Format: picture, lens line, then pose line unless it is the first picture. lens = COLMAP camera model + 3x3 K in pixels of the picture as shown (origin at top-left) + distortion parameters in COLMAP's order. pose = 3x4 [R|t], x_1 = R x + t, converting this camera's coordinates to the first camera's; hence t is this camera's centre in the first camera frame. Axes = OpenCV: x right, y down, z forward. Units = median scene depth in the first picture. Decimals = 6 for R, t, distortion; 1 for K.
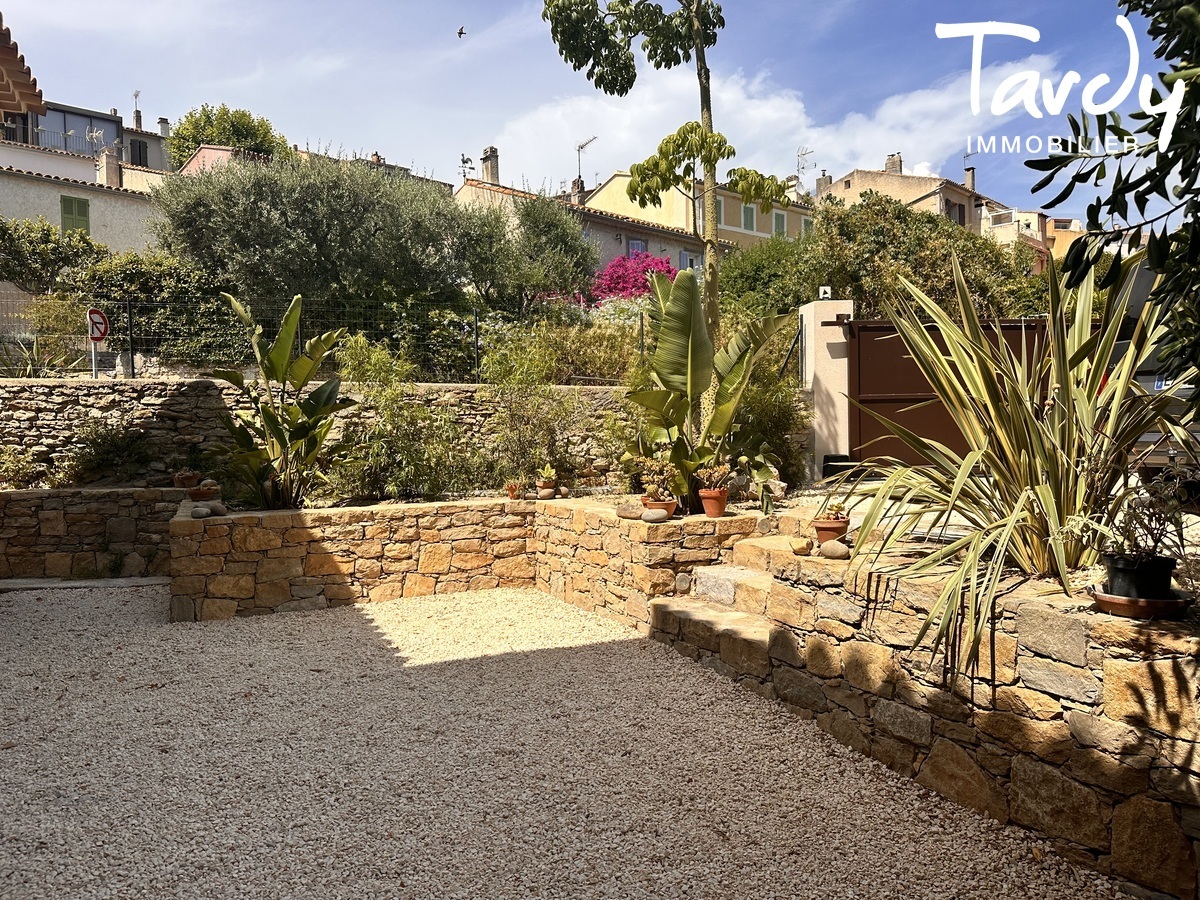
lens RADIAL K [[833.1, 0, 599.1], [0, 833.1, 448.7], [0, 0, 1]] dist [0.045537, -0.027546]
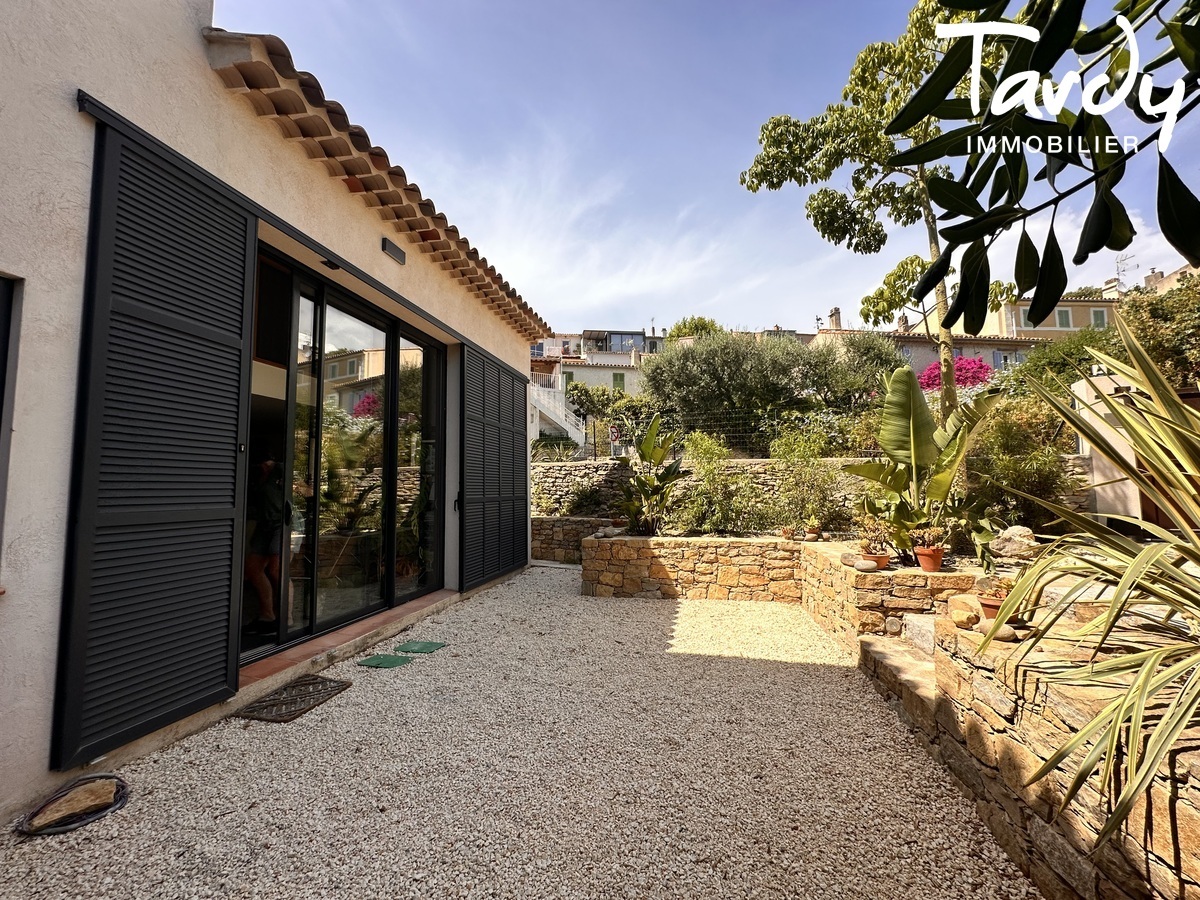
lens RADIAL K [[476.8, 0, 598.6], [0, 476.8, 446.2], [0, 0, 1]] dist [-0.013132, 0.002666]
pose [[0.806615, -0.041354, -0.589629, 0.129081], [-0.017488, 0.995443, -0.093739, -0.017755], [0.590819, 0.085923, 0.802216, 0.139827]]
